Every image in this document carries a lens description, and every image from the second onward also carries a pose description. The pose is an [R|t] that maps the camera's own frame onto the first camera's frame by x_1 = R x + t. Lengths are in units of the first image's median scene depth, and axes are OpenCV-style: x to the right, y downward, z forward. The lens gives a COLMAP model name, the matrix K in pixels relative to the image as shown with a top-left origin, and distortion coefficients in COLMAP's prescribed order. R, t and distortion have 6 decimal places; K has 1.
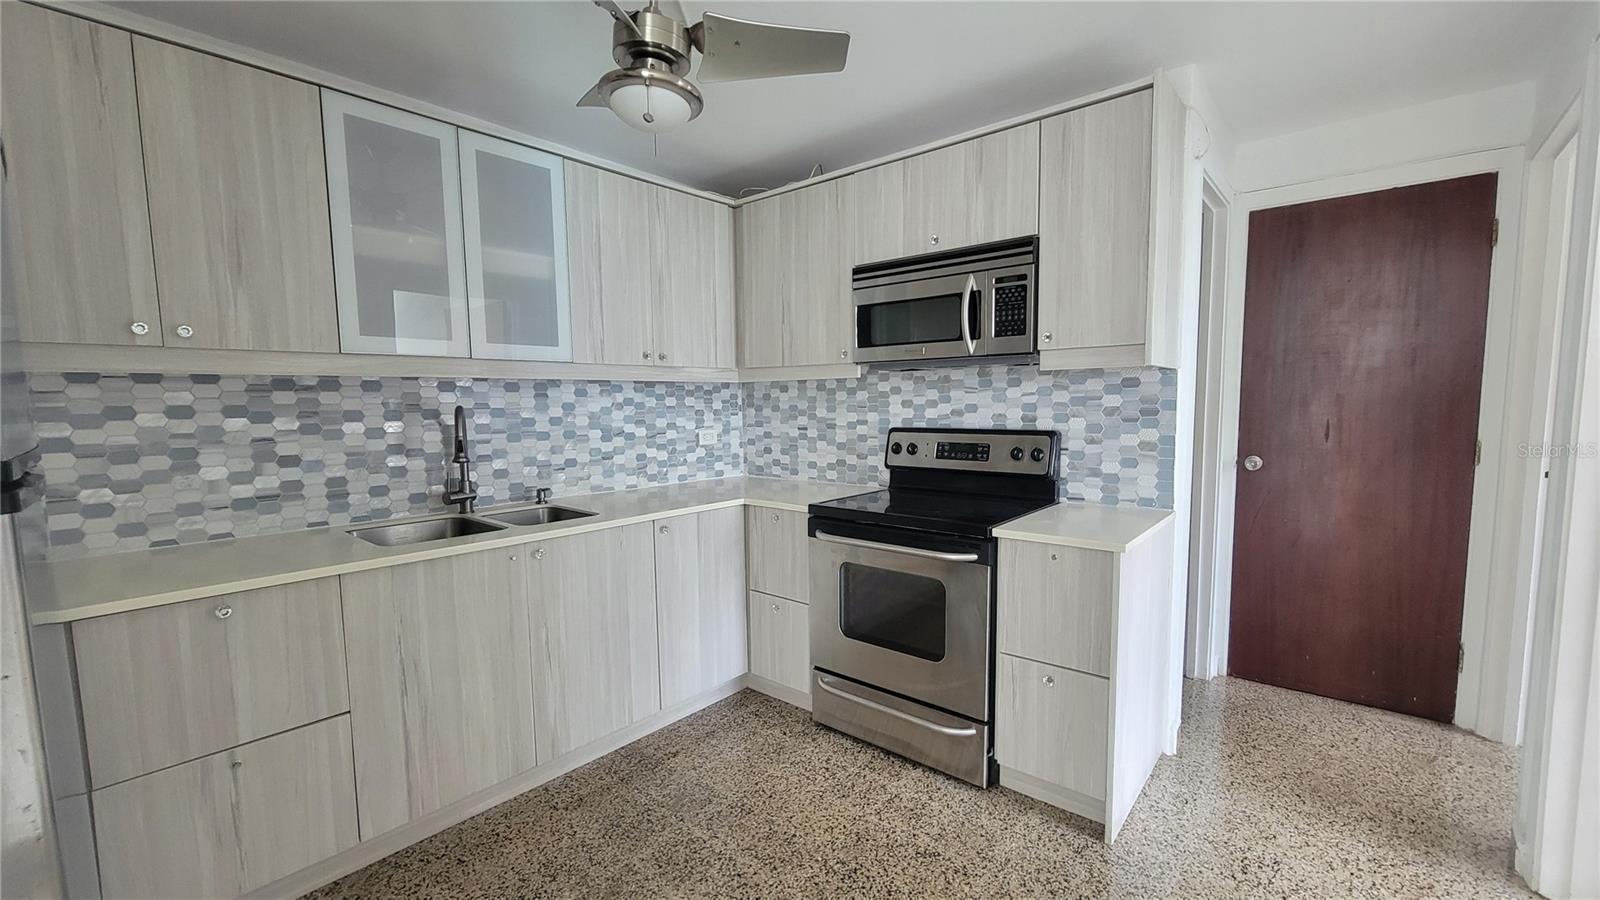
lens RADIAL K [[652.4, 0, 796.3], [0, 652.4, 456.5], [0, 0, 1]] dist [0.001849, 0.000192]
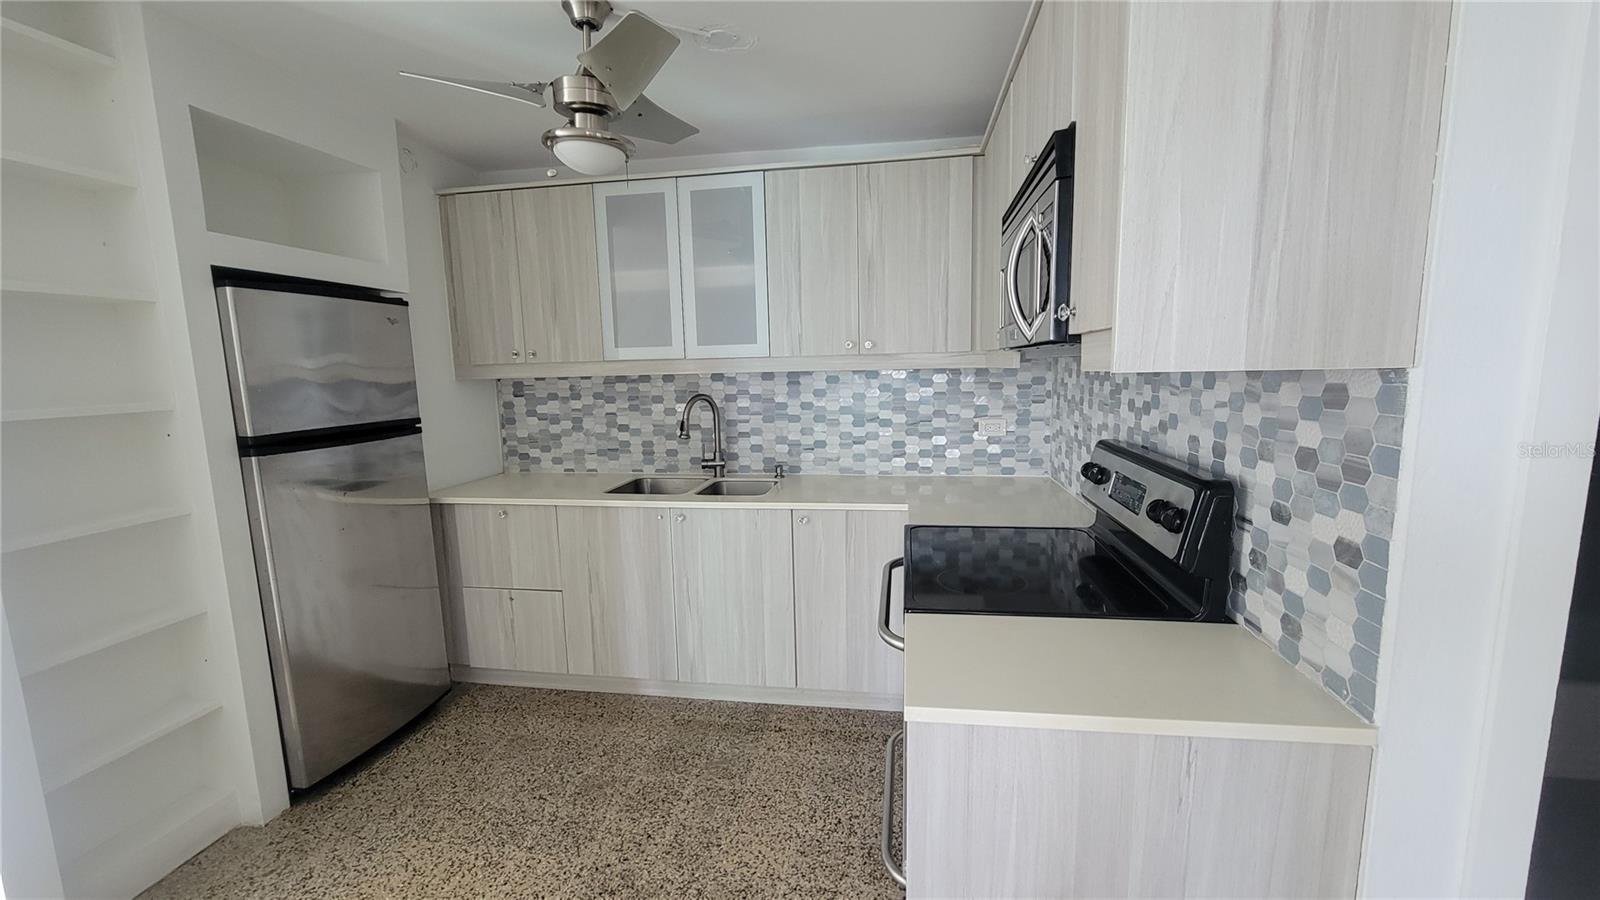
lens RADIAL K [[652.4, 0, 798.7], [0, 652.4, 456.7], [0, 0, 1]] dist [0.001849, 0.000192]
pose [[0.527686, 0.116864, -0.841362, 0.662533], [-0.056576, 0.993127, 0.102461, -0.094392], [0.847553, -0.006467, 0.530671, 0.460714]]
